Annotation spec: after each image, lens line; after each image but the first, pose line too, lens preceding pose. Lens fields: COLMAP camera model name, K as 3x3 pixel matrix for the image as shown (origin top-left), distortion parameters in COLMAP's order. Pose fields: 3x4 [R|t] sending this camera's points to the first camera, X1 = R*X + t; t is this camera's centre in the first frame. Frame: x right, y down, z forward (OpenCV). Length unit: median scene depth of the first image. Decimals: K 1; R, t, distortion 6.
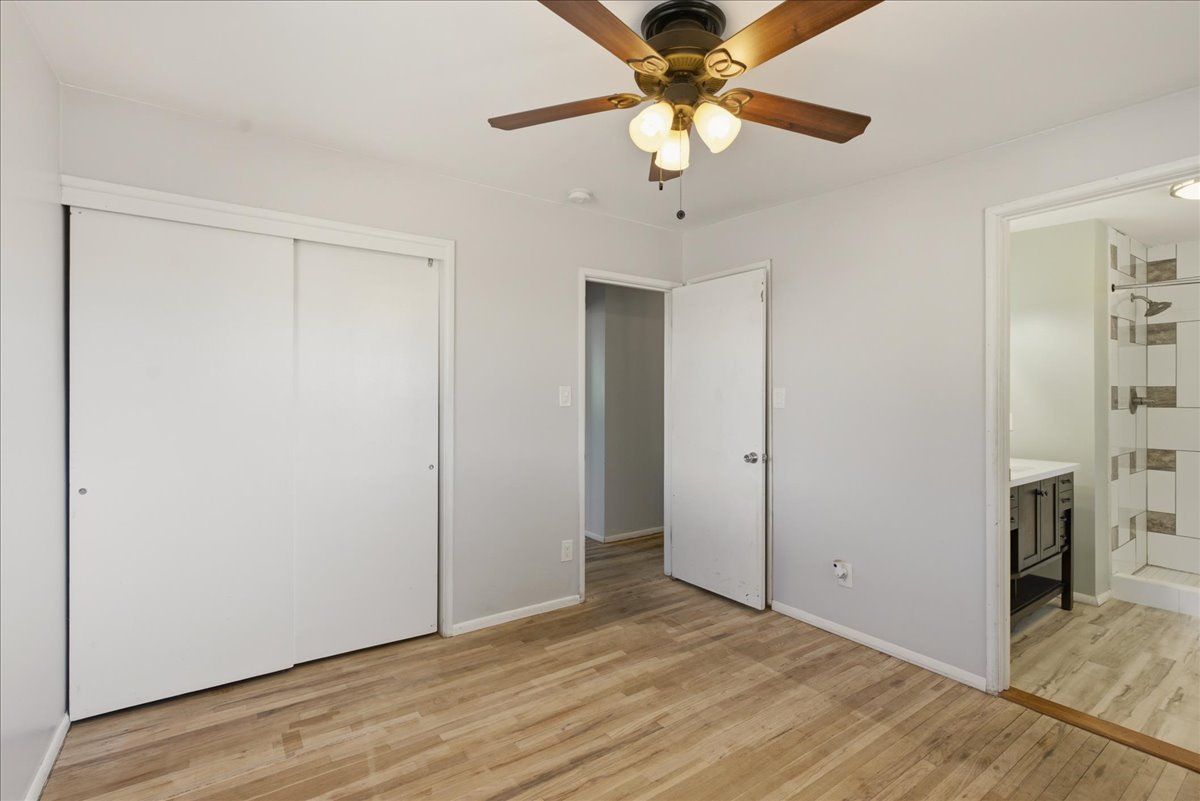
lens RADIAL K [[548.3, 0, 596.4], [0, 548.3, 399.7], [0, 0, 1]] dist [-0.000052, 0.000235]
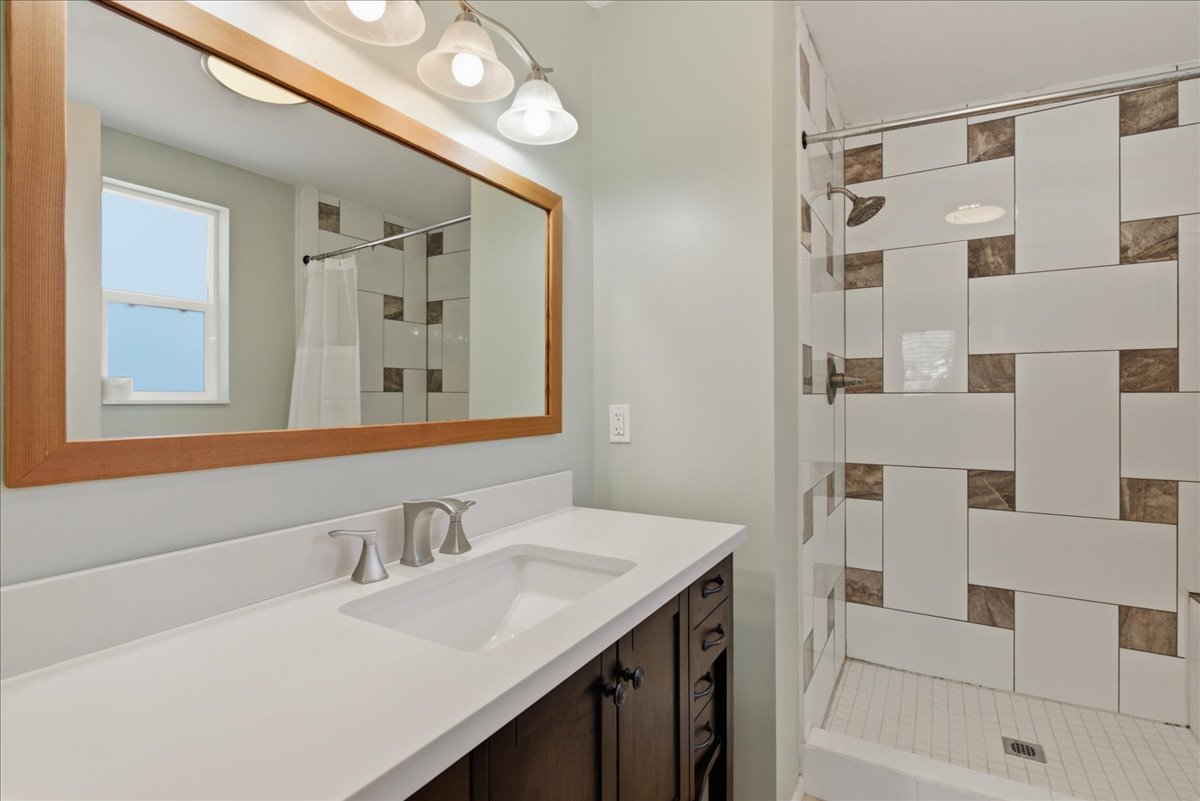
lens RADIAL K [[548.3, 0, 603.9], [0, 548.3, 397.1], [0, 0, 1]] dist [-0.000052, 0.000235]
pose [[0.910802, -0.000779, 0.412842, 0.533059], [0.002115, 0.999994, -0.002779, 0.019482], [-0.412837, 0.003404, 0.910799, 0.580567]]
